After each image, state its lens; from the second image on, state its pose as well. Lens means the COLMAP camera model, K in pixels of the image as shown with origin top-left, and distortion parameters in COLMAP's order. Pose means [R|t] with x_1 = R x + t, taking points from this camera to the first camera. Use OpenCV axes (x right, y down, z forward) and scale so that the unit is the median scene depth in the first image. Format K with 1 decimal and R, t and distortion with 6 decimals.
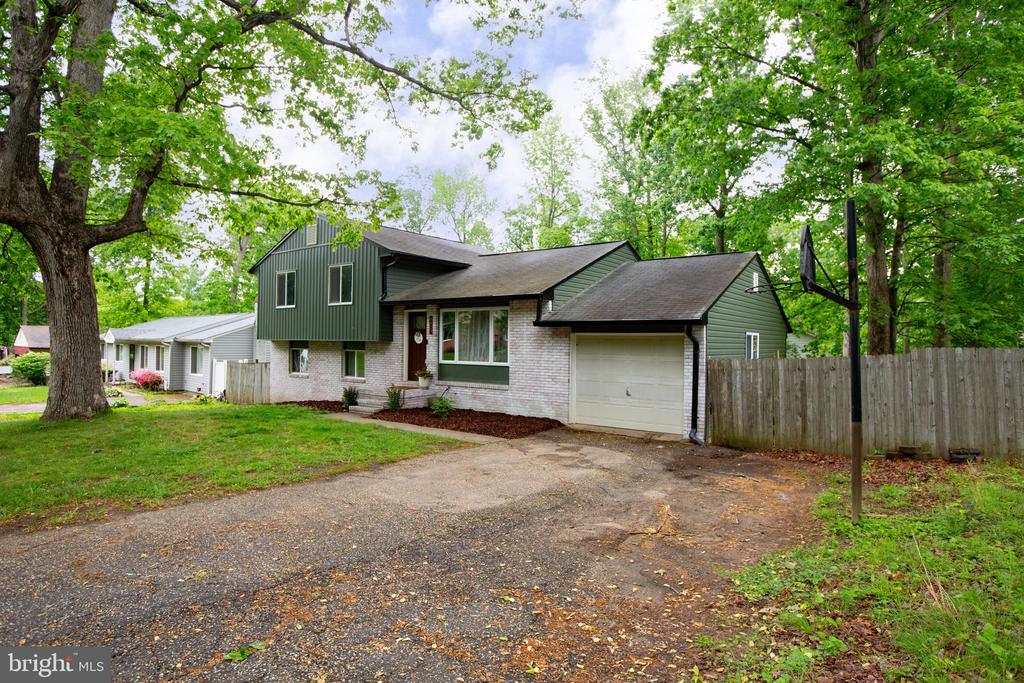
lens RADIAL K [[568.9, 0, 512.5], [0, 568.9, 338.1], [0, 0, 1]] dist [-0.001145, -0.000197]
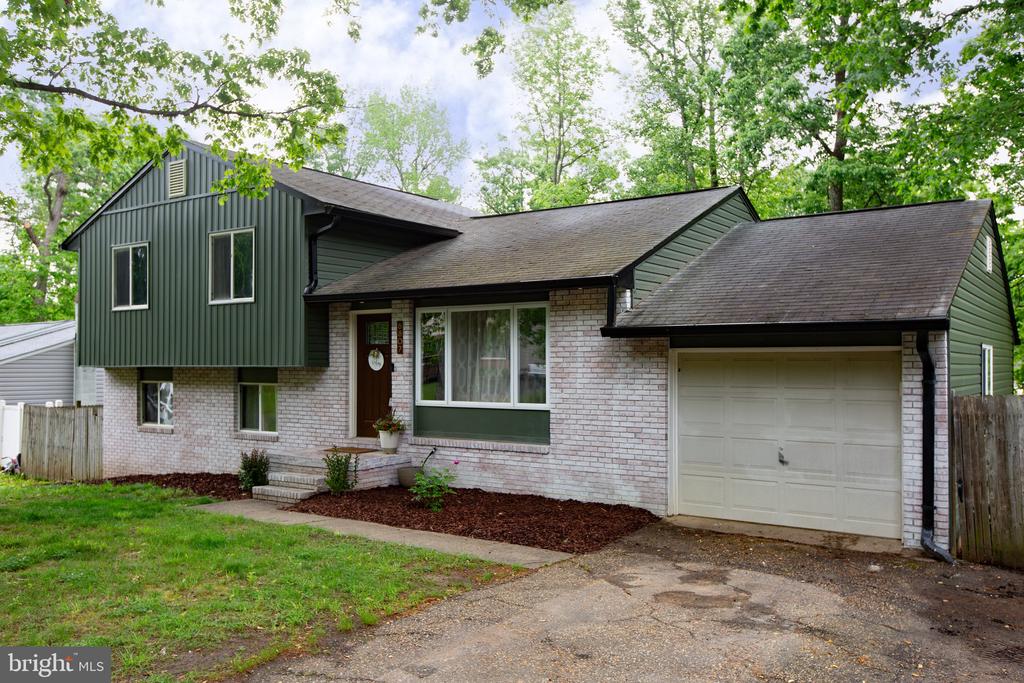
lens RADIAL K [[842.1, 0, 511.7], [0, 842.1, 356.5], [0, 0, 1]] dist [0.053788, 0.012825]
pose [[0.999051, -0.010860, 0.042172, -0.065866], [0.010923, 0.999940, -0.001268, -0.001571], [-0.042156, 0.001727, 0.999110, 0.161978]]
